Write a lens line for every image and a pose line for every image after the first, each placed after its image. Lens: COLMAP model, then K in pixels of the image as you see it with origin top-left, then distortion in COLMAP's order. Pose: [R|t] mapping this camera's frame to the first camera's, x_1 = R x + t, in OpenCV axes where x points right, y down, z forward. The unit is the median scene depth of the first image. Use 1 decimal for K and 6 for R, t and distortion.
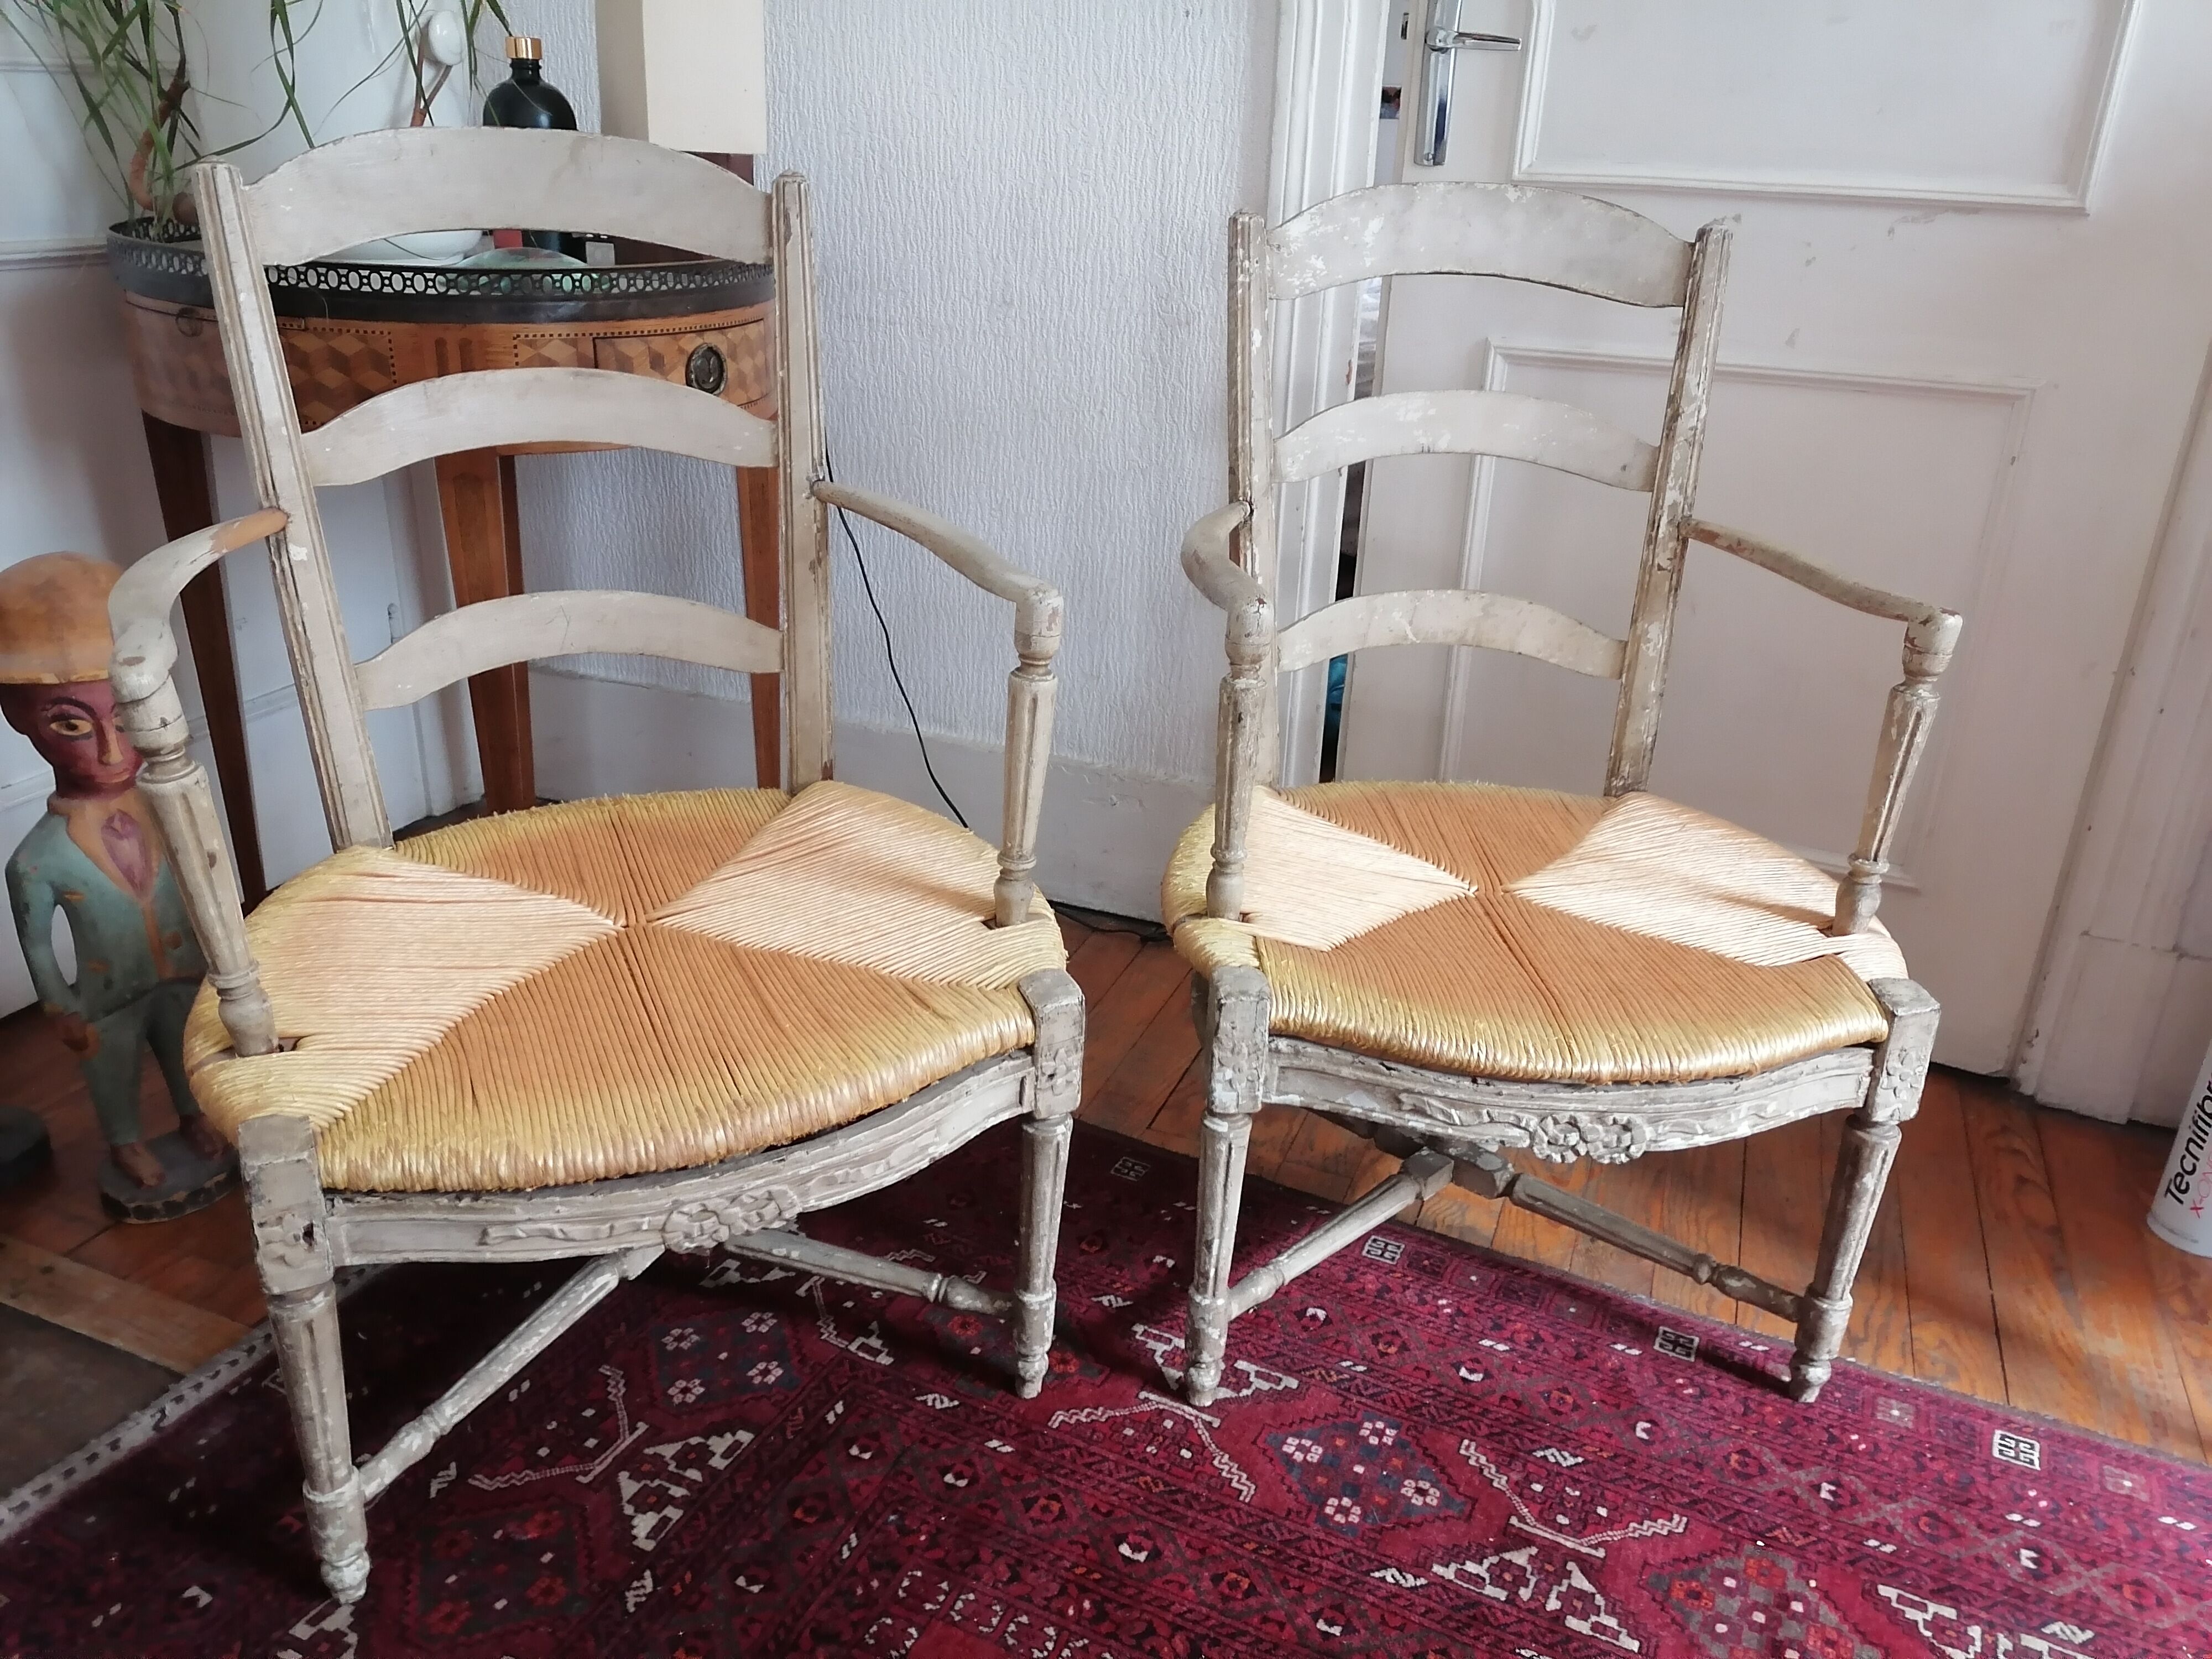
lens RADIAL K [[1652.7, 0, 1110.3], [0, 1652.7, 831.1], [0, 0, 1]] dist [0.102068, -0.130743]
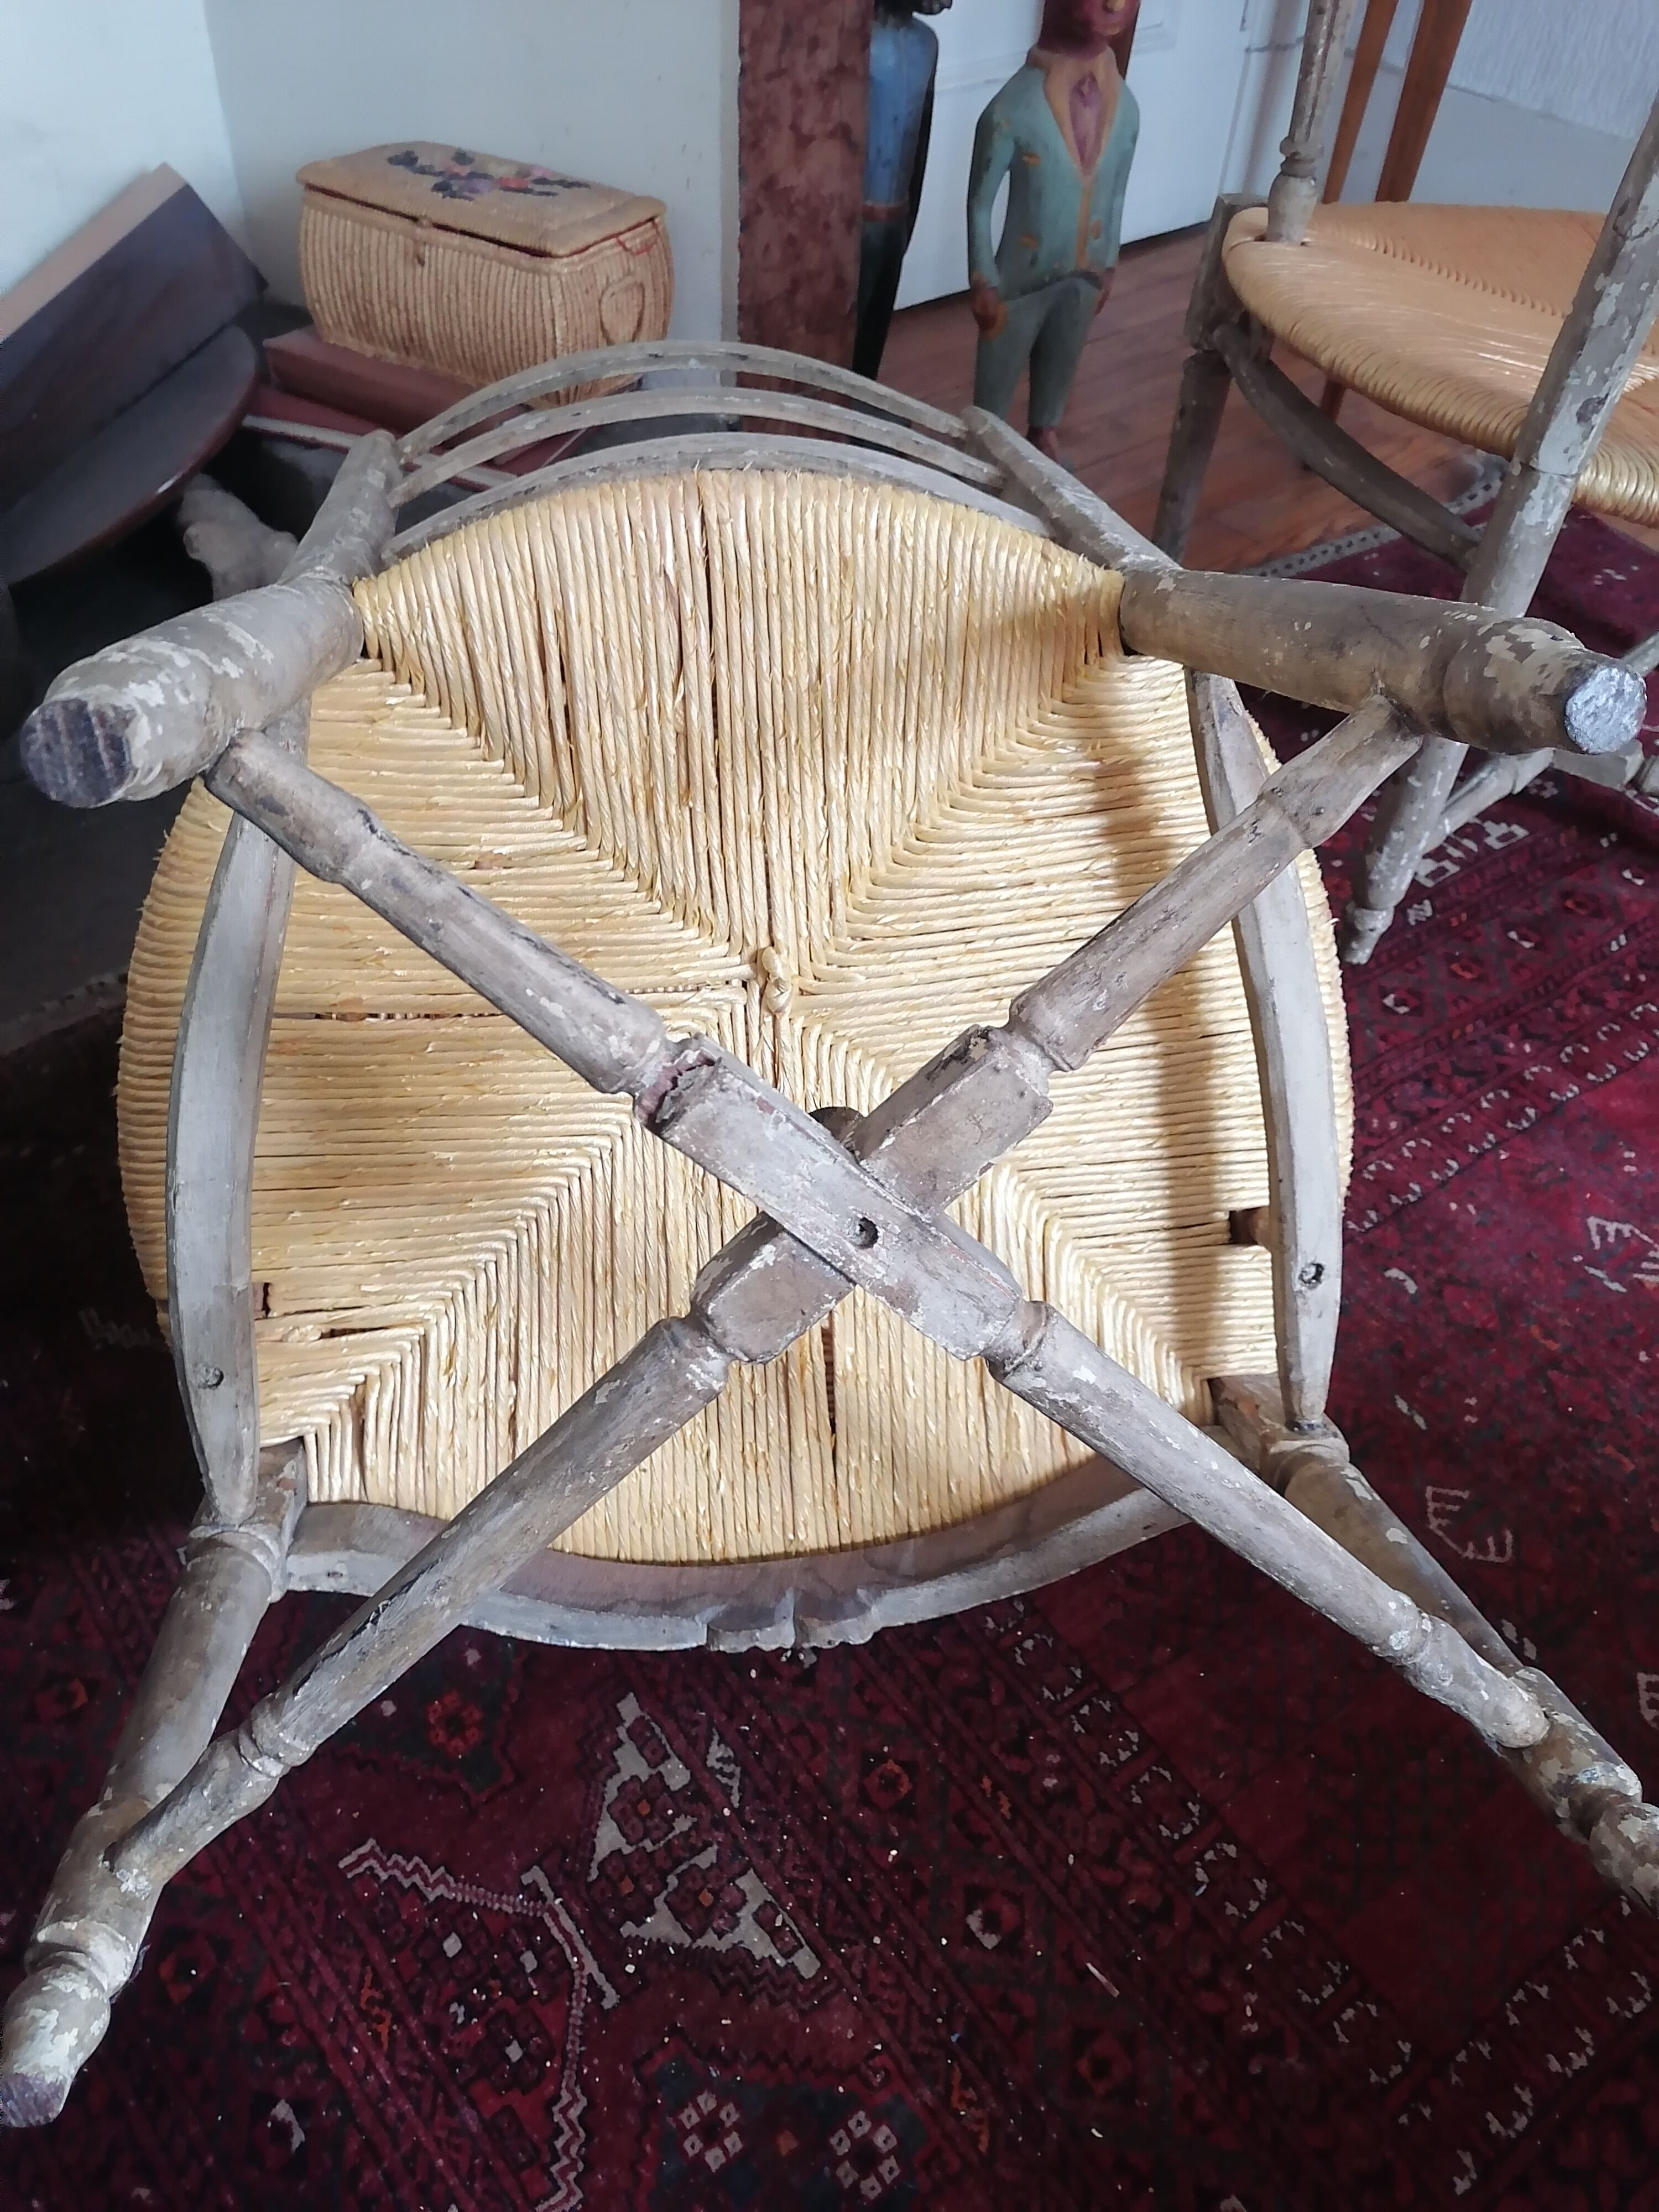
lens RADIAL K [[1670.5, 0, 829.5], [0, 1670.5, 1106.0], [0, 0, 1]] dist [0.103703, -0.147215]
pose [[0.878530, 0.346234, -0.329100, -0.192425], [-0.203466, 0.894550, 0.397973, 0.186029], [0.432188, -0.282670, 0.856336, -0.133369]]
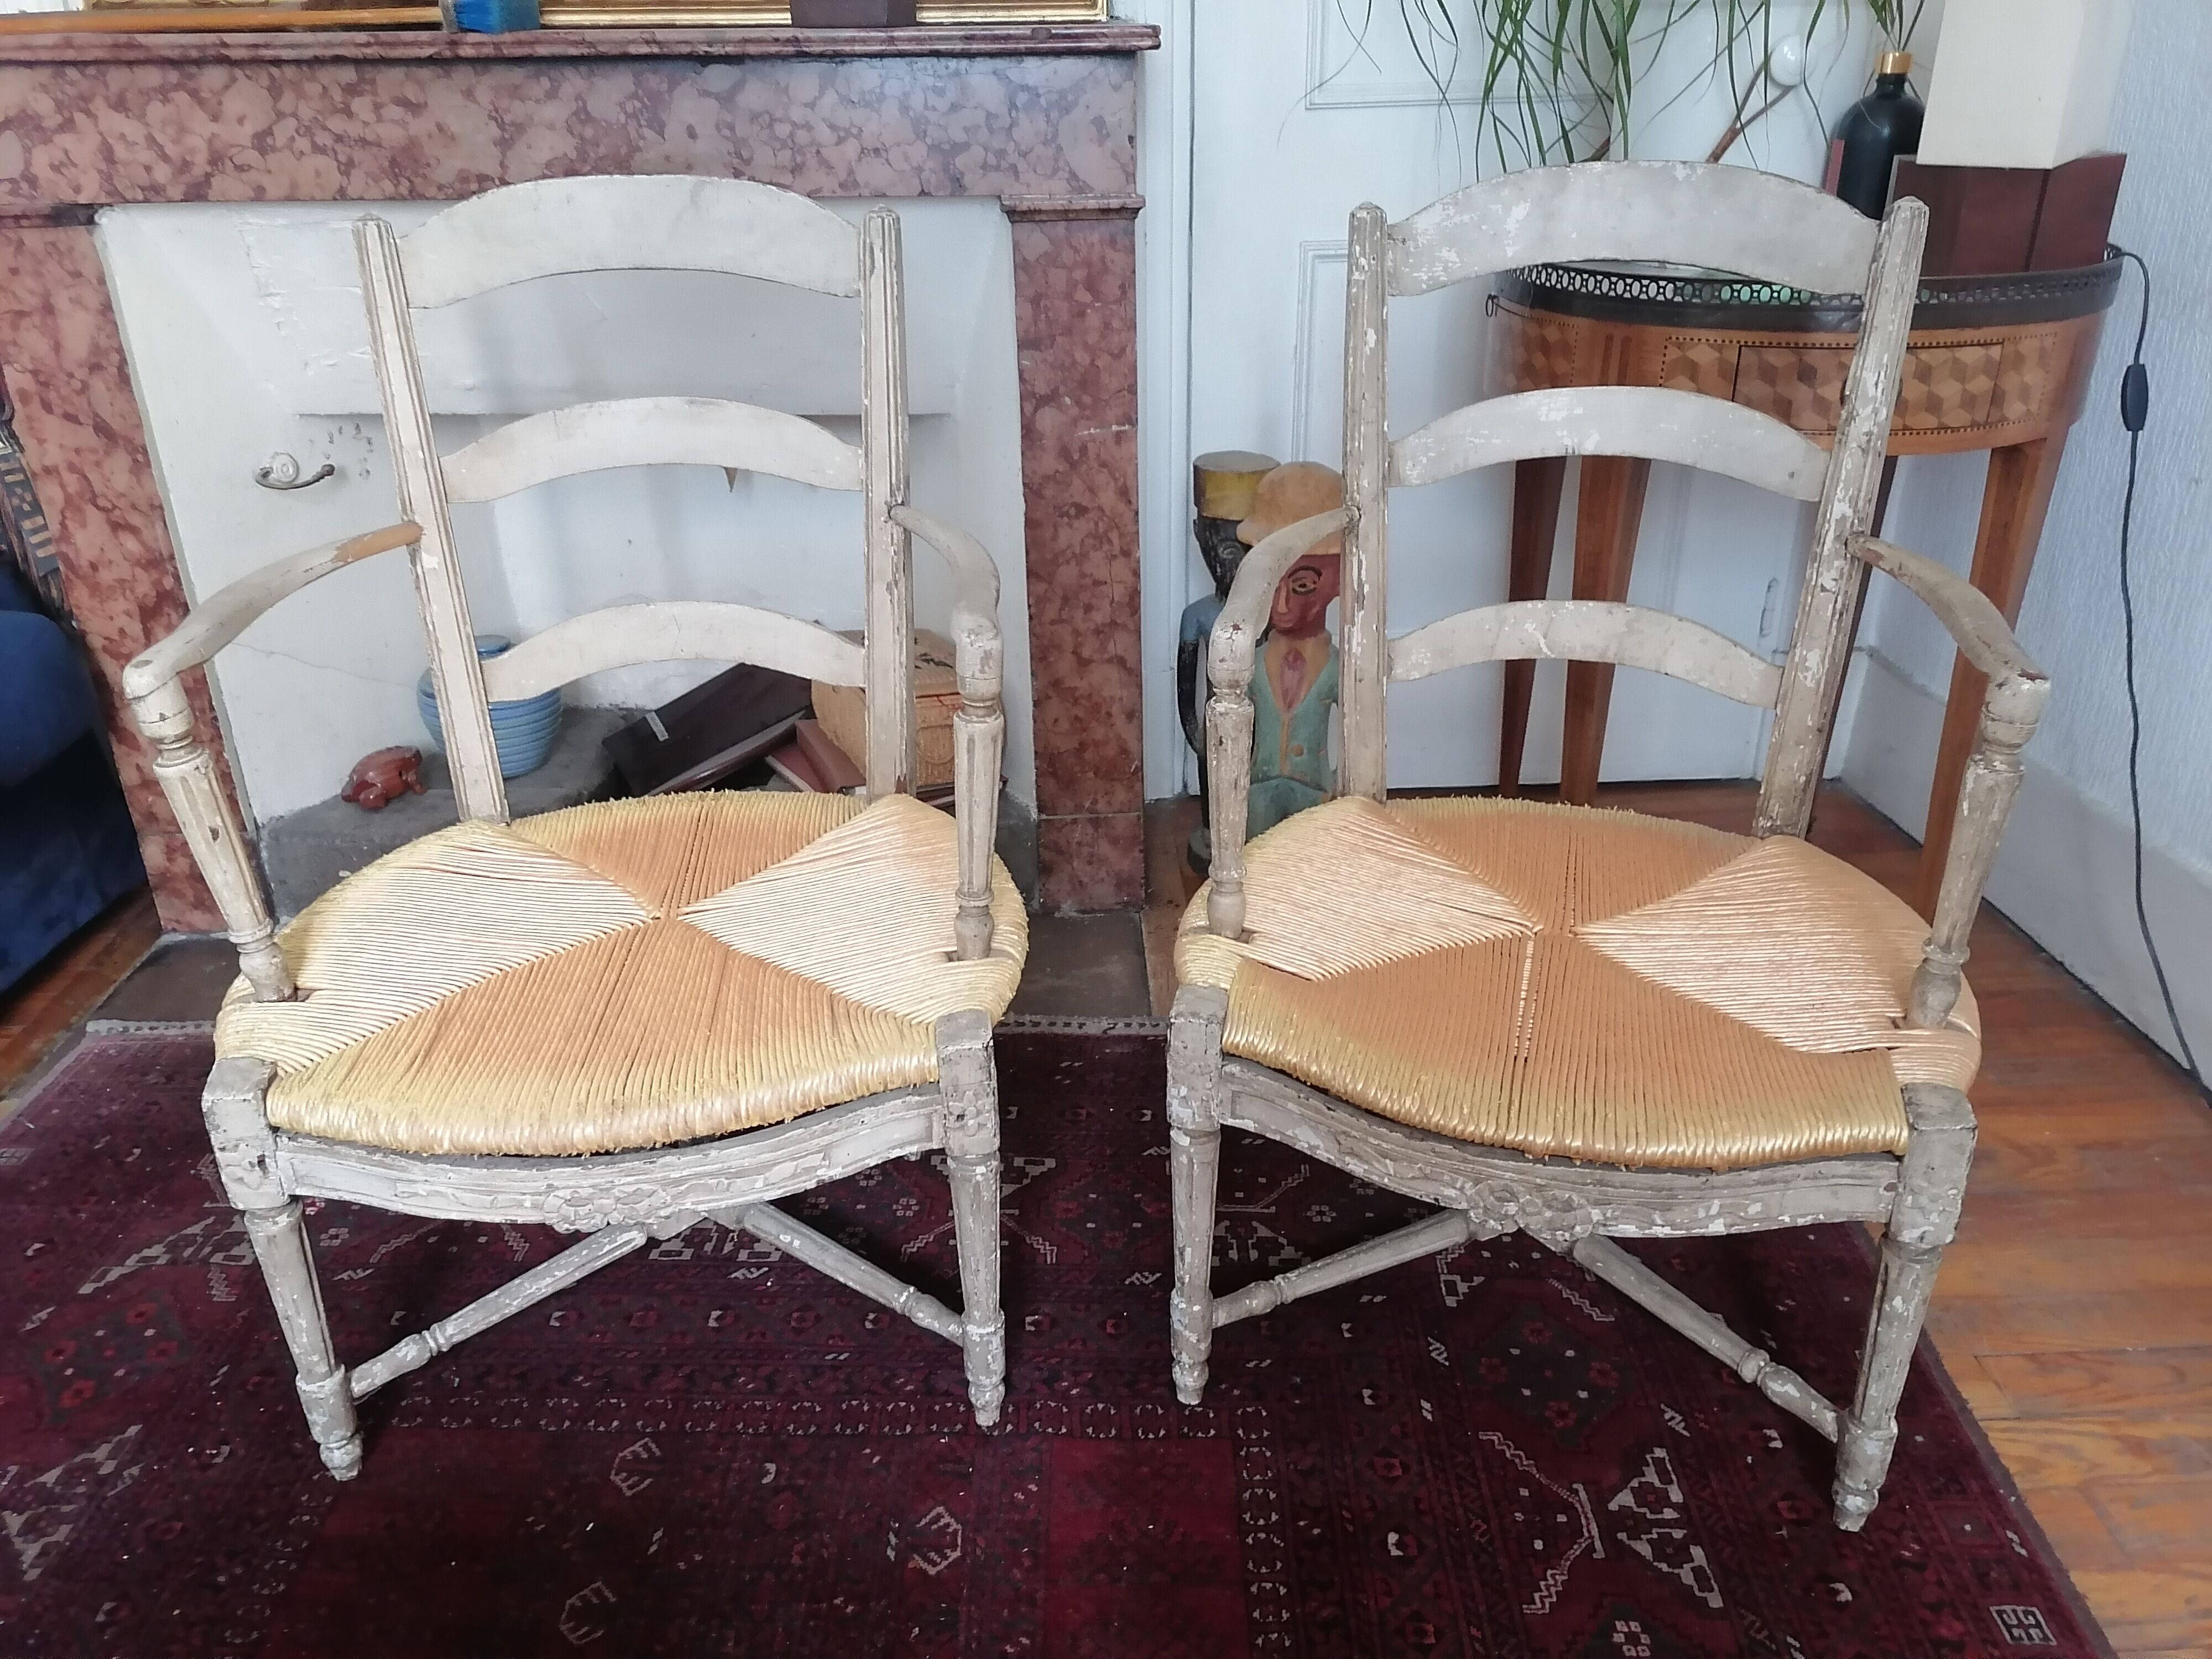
lens RADIAL K [[1669.9, 0, 1097.0], [0, 1669.9, 823.7], [0, 0, 1]] dist [0.113641, -0.144754]
pose [[0.397710, 0.340525, -0.851979, 0.648023], [-0.330239, 0.919471, 0.213343, -0.134439], [0.856019, 0.196508, 0.478138, 0.241713]]
